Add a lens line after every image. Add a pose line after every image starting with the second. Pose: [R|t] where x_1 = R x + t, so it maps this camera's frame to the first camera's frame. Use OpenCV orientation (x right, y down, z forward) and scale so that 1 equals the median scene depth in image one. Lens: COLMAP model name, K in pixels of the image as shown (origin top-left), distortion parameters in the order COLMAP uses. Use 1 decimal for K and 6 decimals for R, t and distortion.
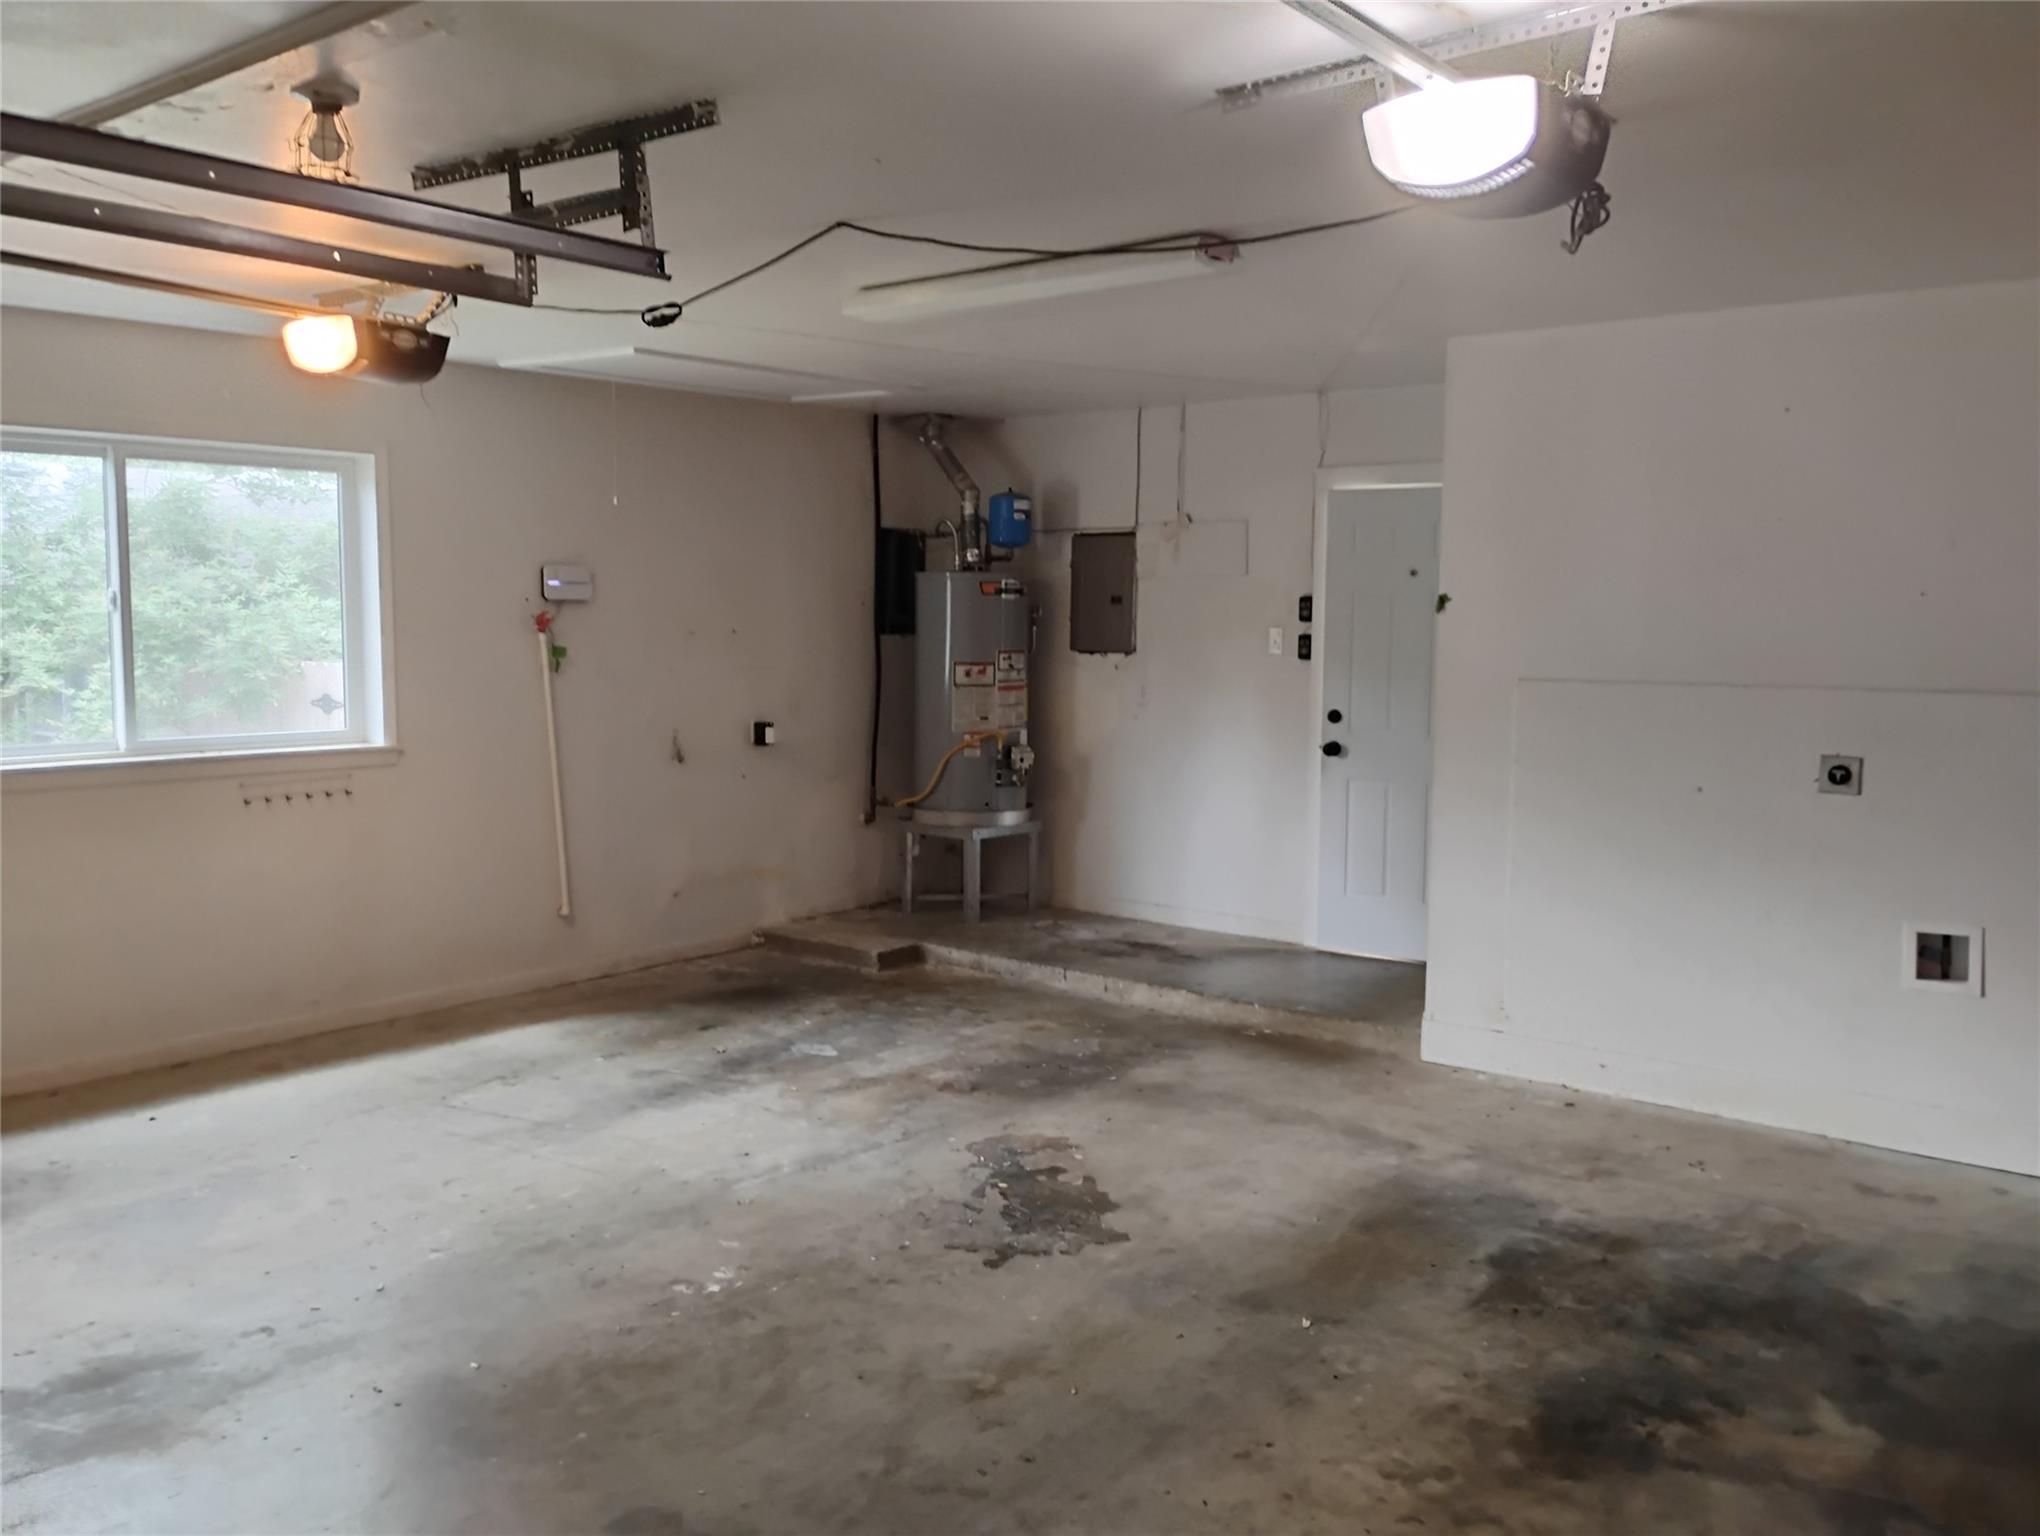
lens RADIAL K [[1700.2, 0, 1013.0], [0, 1700.2, 773.8], [0, 0, 1]] dist [0.055416, -0.060457]
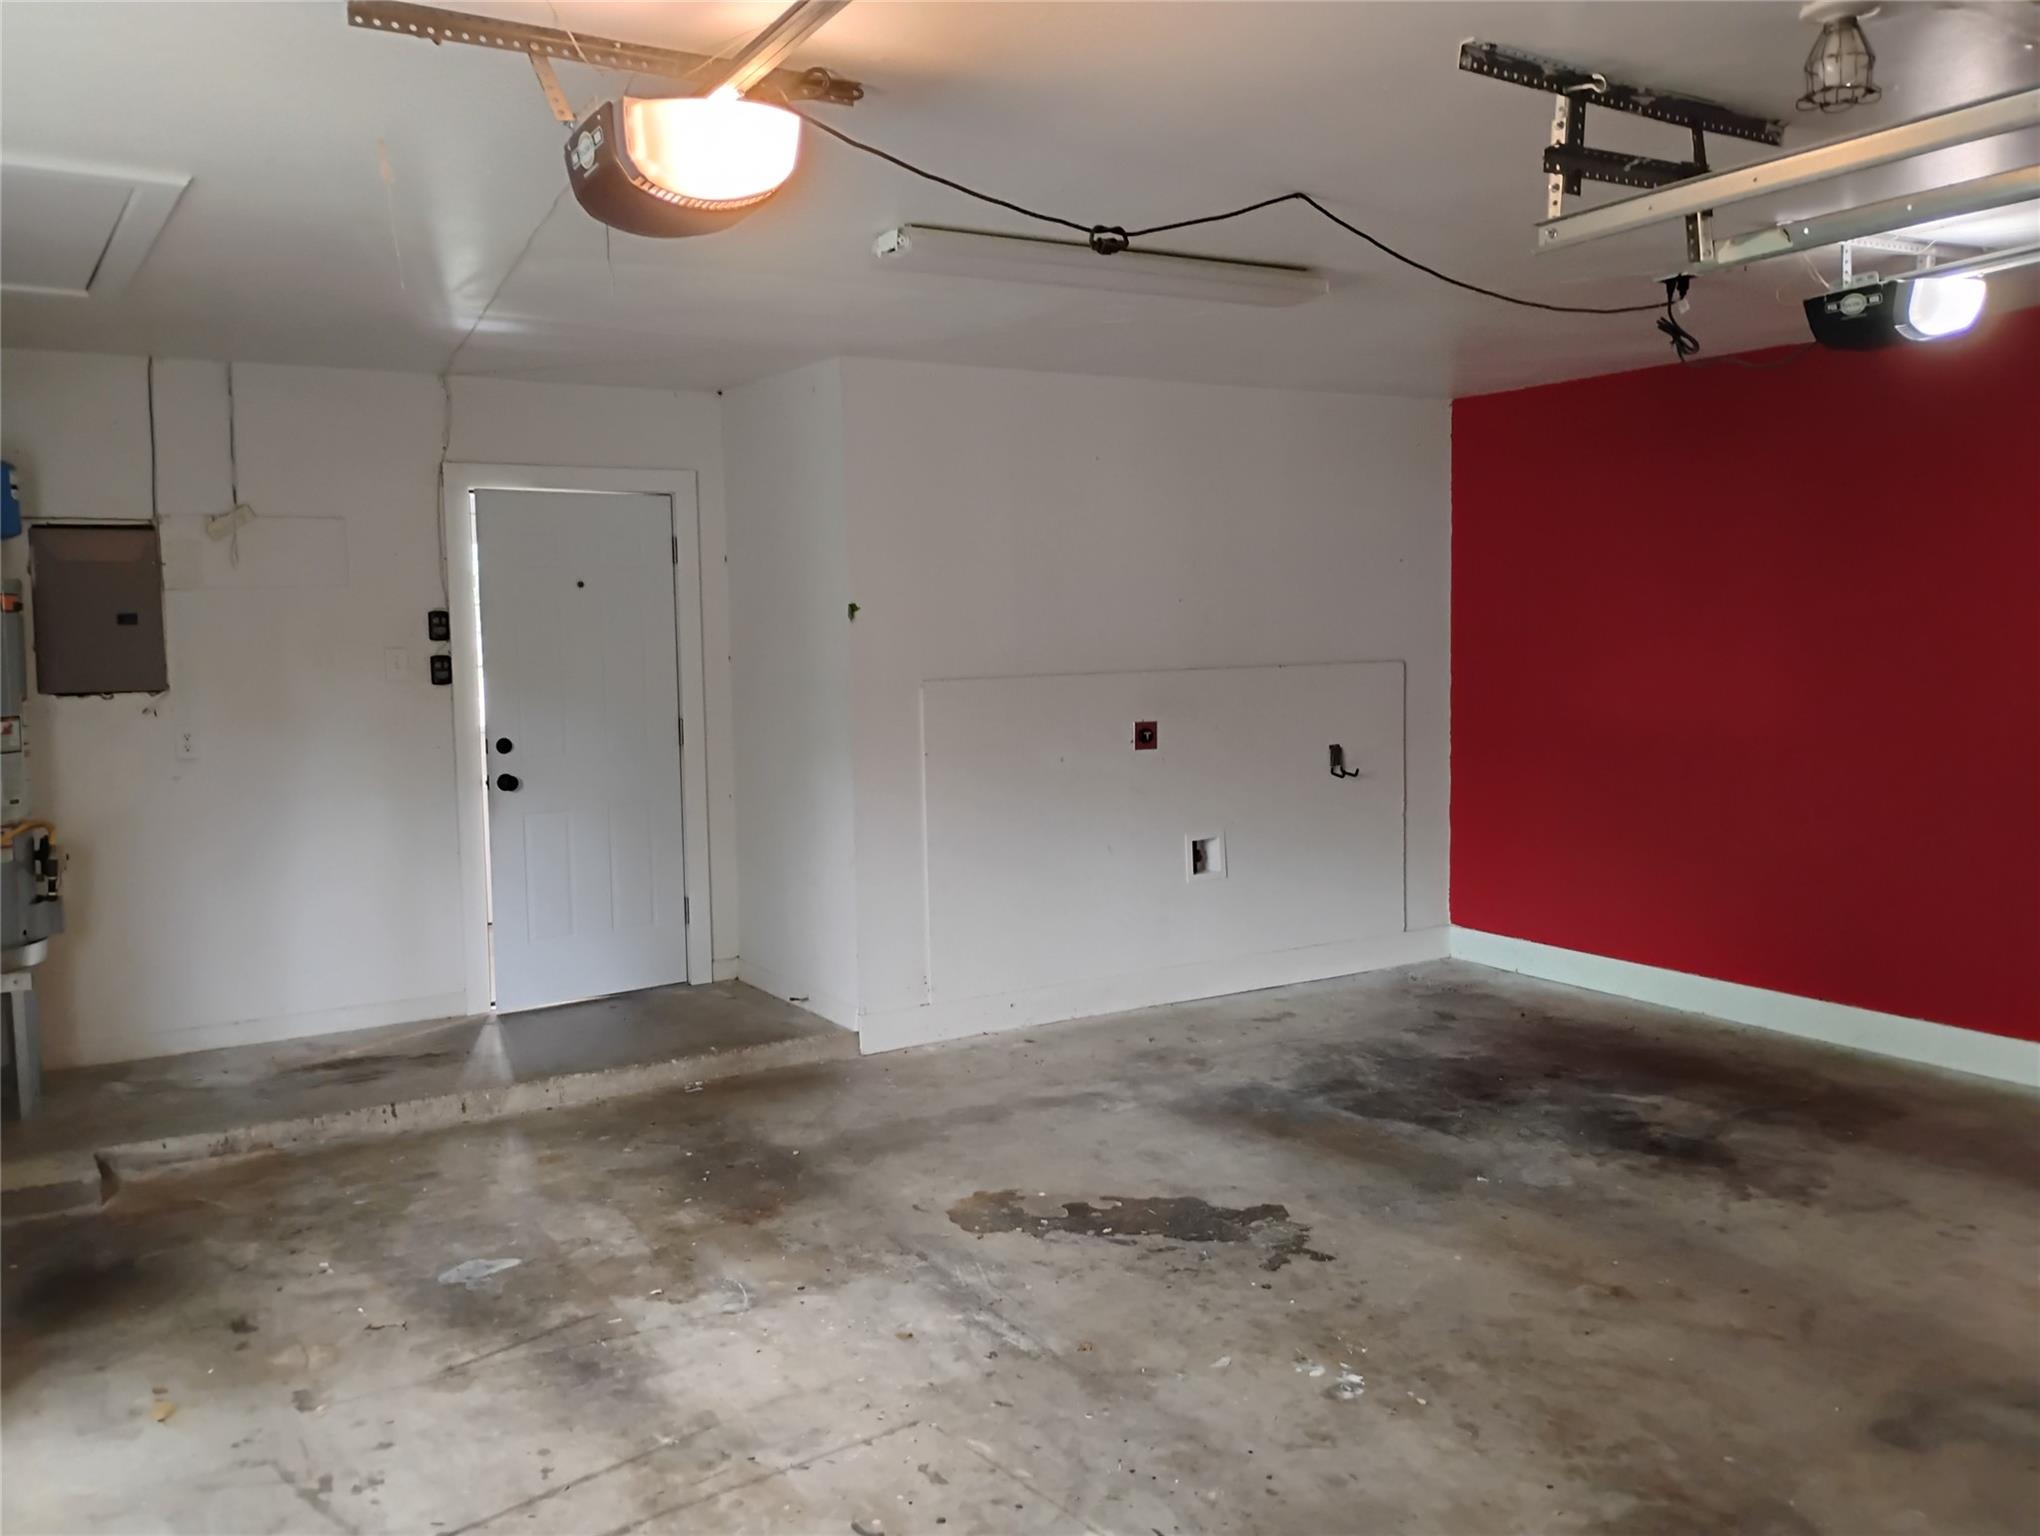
lens RADIAL K [[1700.2, 0, 1019.3], [0, 1700.2, 763.2], [0, 0, 1]] dist [0.055416, -0.060457]
pose [[0.324306, -0.090948, 0.941570, -0.834893], [0.113213, 0.991945, 0.056820, -0.066903], [-0.939153, 0.088171, 0.331990, 0.680518]]
